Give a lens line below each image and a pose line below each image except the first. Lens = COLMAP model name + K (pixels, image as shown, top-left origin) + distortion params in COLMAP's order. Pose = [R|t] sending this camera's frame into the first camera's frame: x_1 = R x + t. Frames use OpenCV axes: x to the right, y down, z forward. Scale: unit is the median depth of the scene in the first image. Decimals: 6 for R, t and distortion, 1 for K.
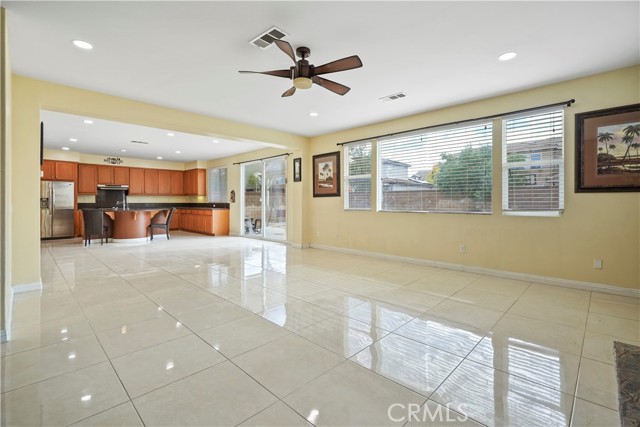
lens RADIAL K [[295.6, 0, 320.4], [0, 295.6, 208.2], [0, 0, 1]] dist [0.001592, 0.000932]
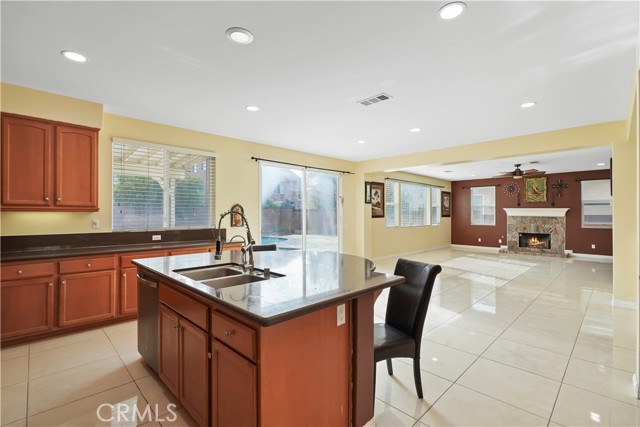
lens RADIAL K [[295.6, 0, 322.1], [0, 295.6, 212.4], [0, 0, 1]] dist [0.001592, 0.000932]
pose [[0.000293, 0.004200, 0.999991, -0.923128], [0.016851, 0.999849, -0.004205, -0.046353], [-0.999858, 0.016852, 0.000222, 0.944587]]
